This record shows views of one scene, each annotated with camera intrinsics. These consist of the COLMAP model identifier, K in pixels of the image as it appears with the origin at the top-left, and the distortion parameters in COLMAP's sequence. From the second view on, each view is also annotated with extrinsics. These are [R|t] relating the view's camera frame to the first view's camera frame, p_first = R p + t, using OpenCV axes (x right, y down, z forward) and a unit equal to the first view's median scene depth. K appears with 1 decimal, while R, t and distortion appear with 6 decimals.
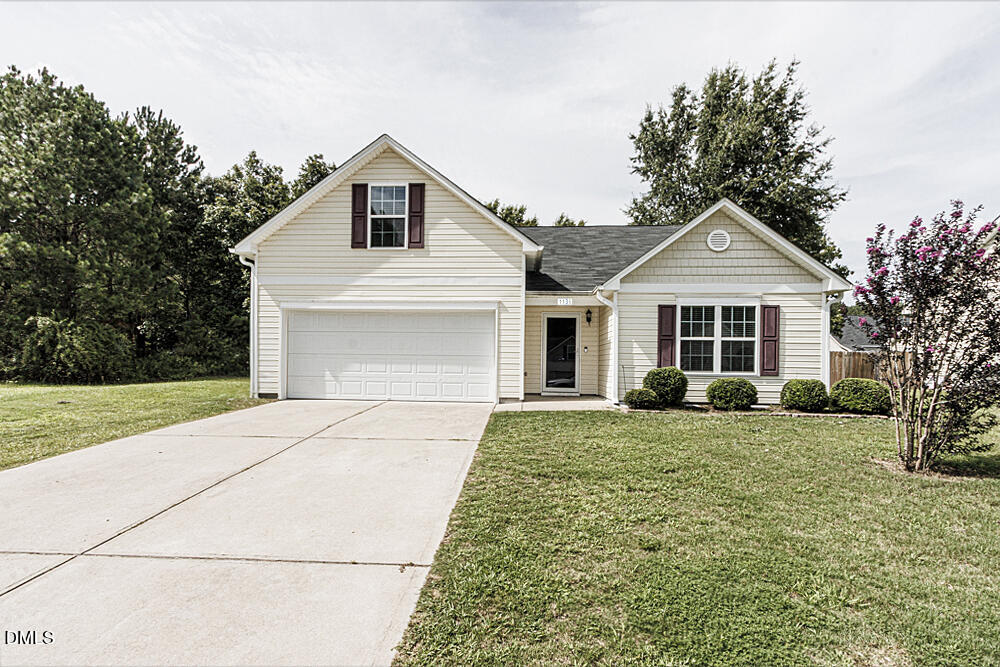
lens RADIAL K [[463.8, 0, 501.9], [0, 463.8, 332.1], [0, 0, 1]] dist [-0.001688, 0.000143]
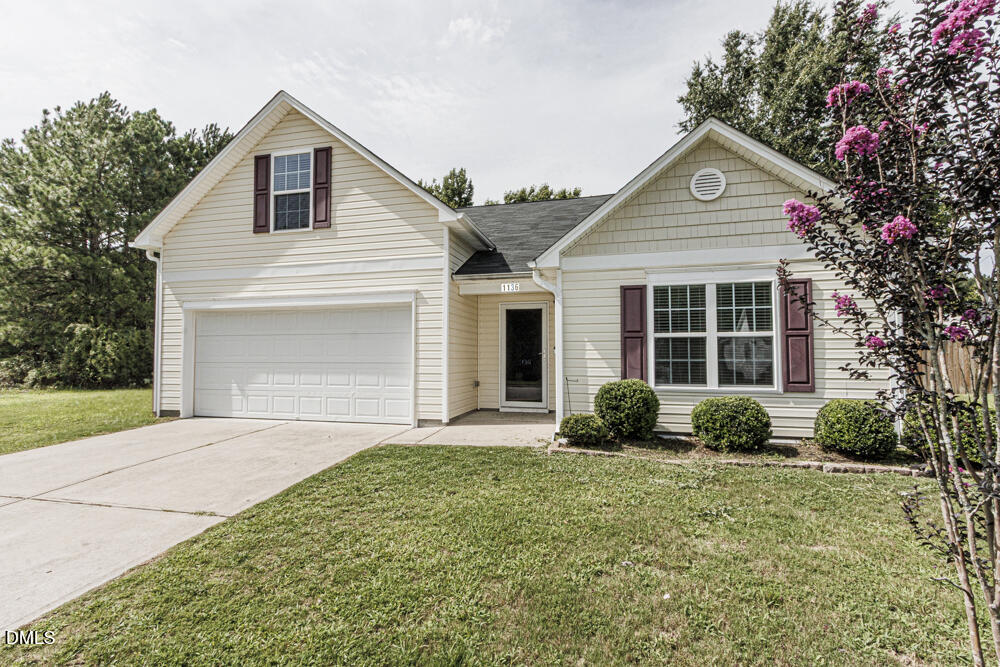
lens RADIAL K [[463.8, 0, 507.2], [0, 463.8, 312.9], [0, 0, 1]] dist [-0.001688, 0.000143]
pose [[0.985719, -0.031782, -0.165373, 0.254643], [0.027512, 0.999228, -0.028047, -0.004762], [0.166137, 0.023097, 0.985832, 0.272084]]
